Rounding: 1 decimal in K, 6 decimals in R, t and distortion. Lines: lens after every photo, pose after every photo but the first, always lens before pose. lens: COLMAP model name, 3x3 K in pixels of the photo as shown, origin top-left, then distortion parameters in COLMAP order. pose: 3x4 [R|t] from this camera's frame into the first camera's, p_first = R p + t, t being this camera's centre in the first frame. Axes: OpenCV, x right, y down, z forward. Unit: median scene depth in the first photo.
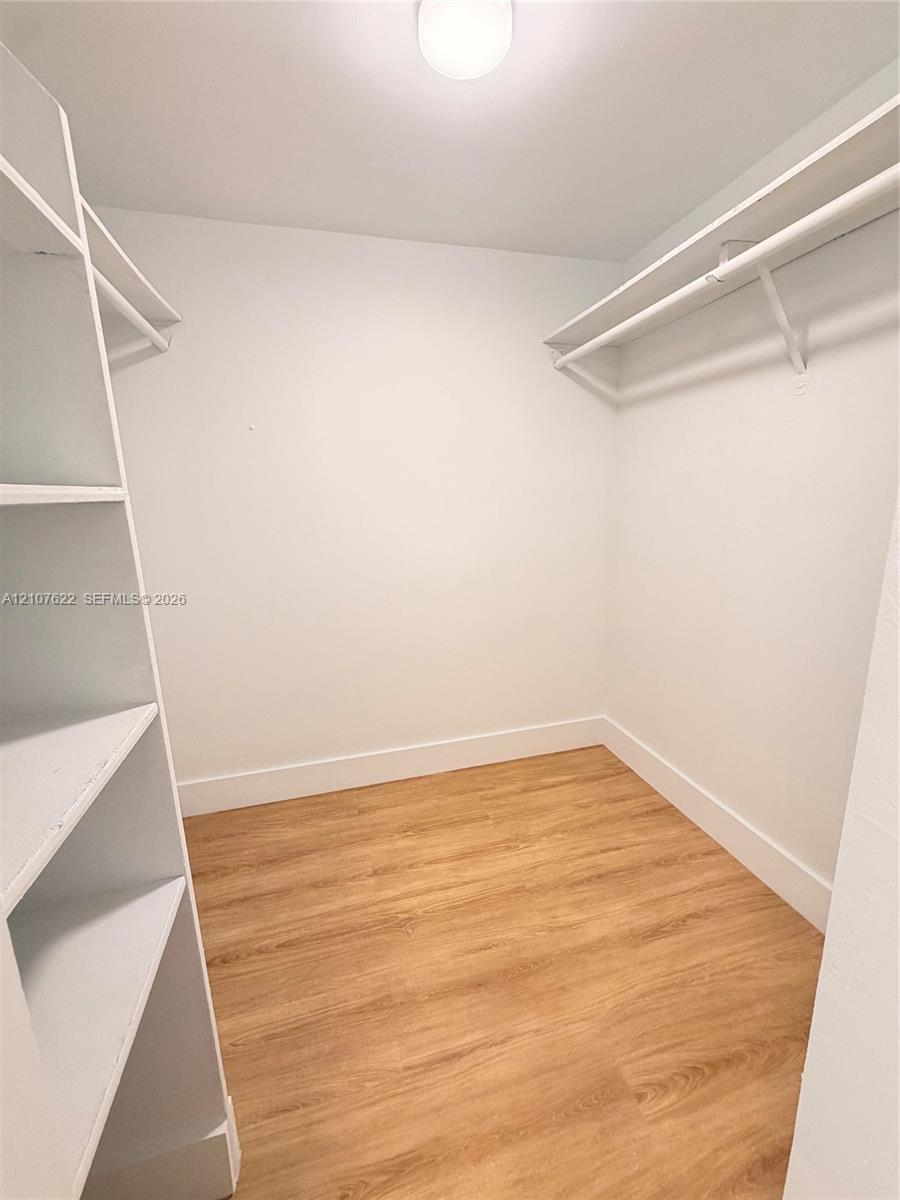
lens RADIAL K [[478.7, 0, 449.8], [0, 478.7, 596.8], [0, 0, 1]] dist [-0.000878, 0.000253]
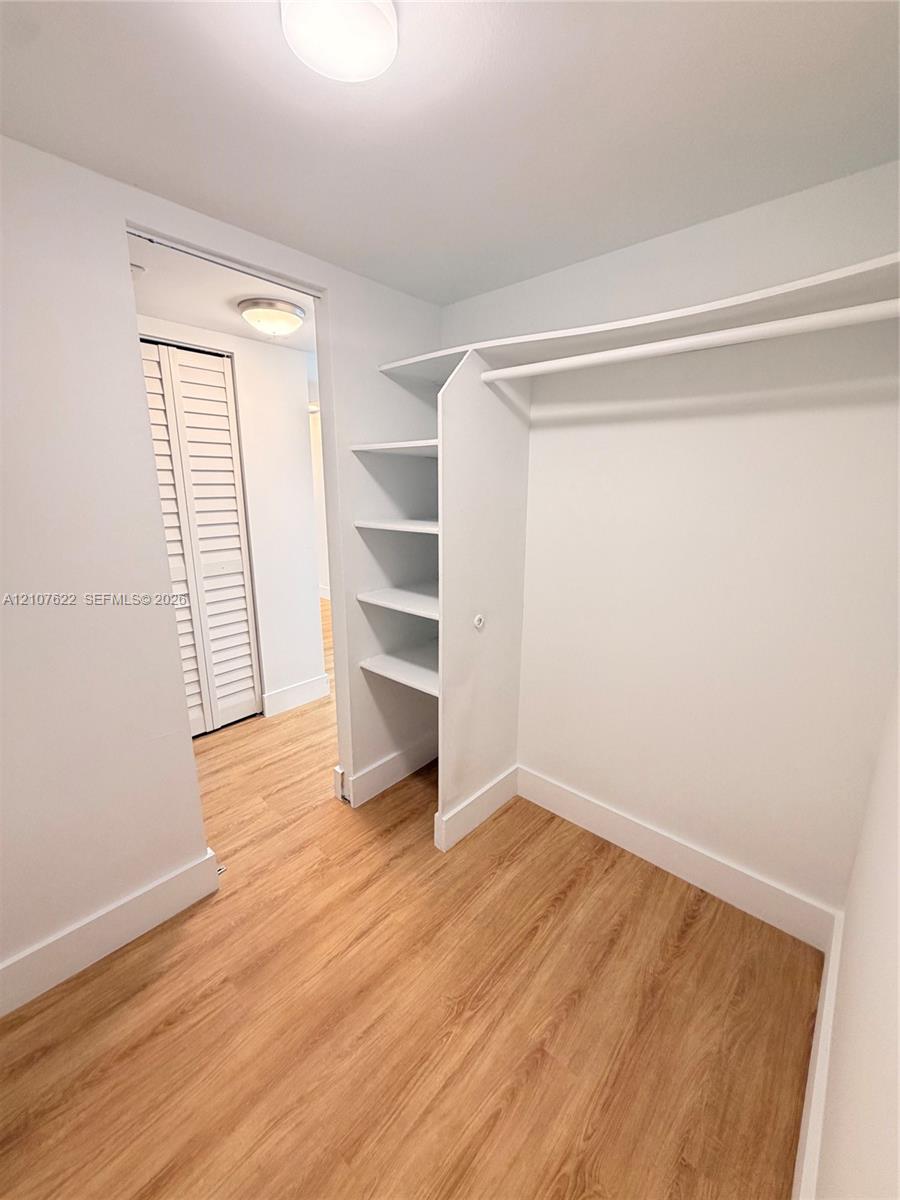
lens RADIAL K [[478.7, 0, 449.8], [0, 478.7, 596.8], [0, 0, 1]] dist [-0.000878, 0.000253]
pose [[-0.836860, 0.145675, -0.527679, 0.303991], [-0.098965, 0.907798, 0.407564, -0.430278], [0.538398, 0.393295, -0.745283, 1.404382]]
